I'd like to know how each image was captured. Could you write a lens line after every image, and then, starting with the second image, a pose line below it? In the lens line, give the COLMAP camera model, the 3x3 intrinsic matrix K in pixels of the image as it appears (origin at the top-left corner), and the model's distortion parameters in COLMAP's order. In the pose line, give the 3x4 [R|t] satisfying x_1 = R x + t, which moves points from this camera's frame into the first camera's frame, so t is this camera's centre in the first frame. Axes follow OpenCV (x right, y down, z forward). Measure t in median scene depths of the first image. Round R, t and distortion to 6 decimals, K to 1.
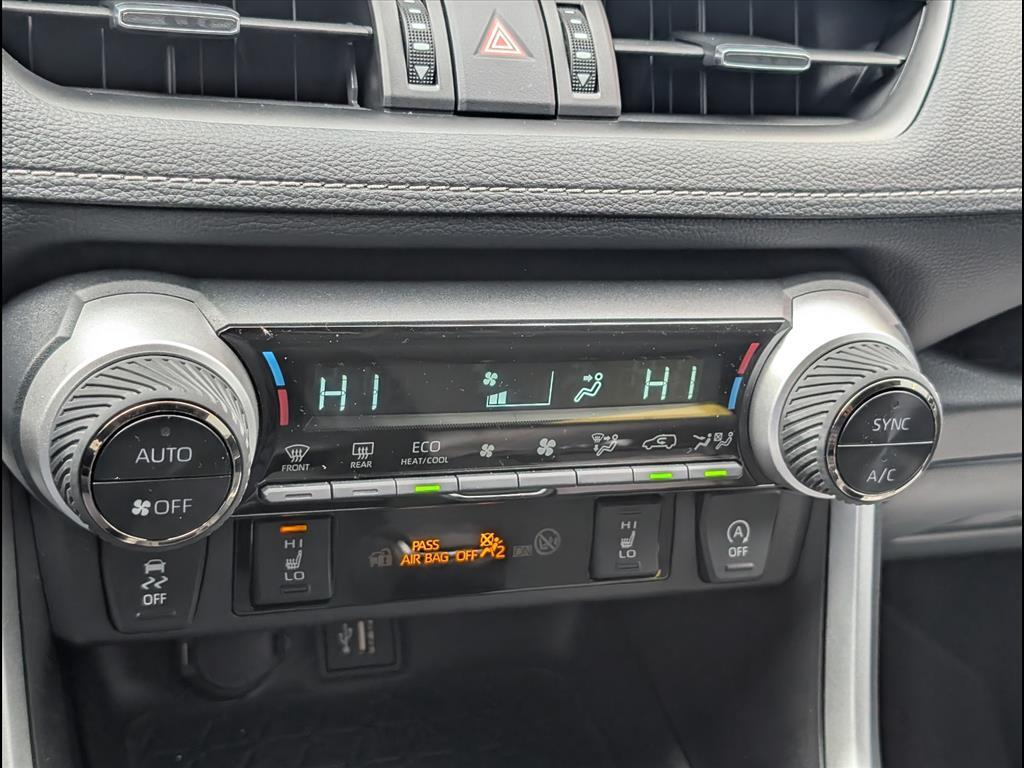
lens RADIAL K [[1516.4, 0, 513.7], [0, 1516.4, 404.5], [0, 0, 1]] dist [0.184081, -0.753935]
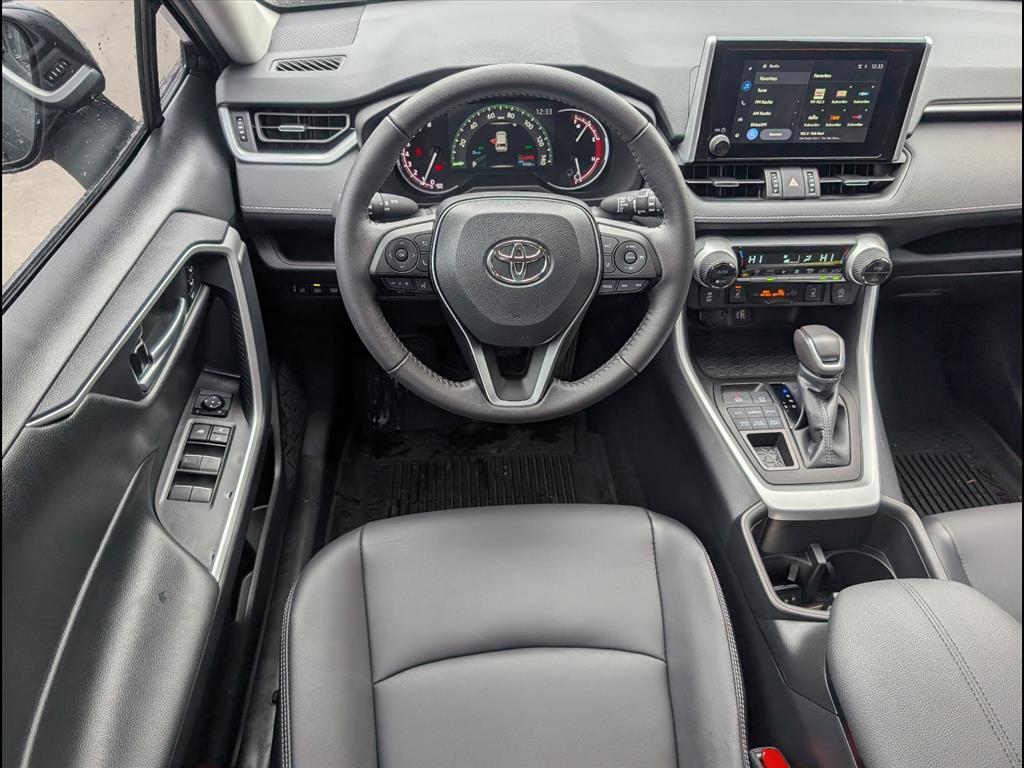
lens RADIAL K [[718.2, 0, 510.8], [0, 718.2, 363.1], [0, 0, 1]] dist [-0.001345, -0.002751]
pose [[0.951337, 0.065646, -0.301079, -0.127517], [-0.012945, 0.984697, 0.173796, -0.064261], [0.307881, -0.161441, 0.937628, -1.337128]]
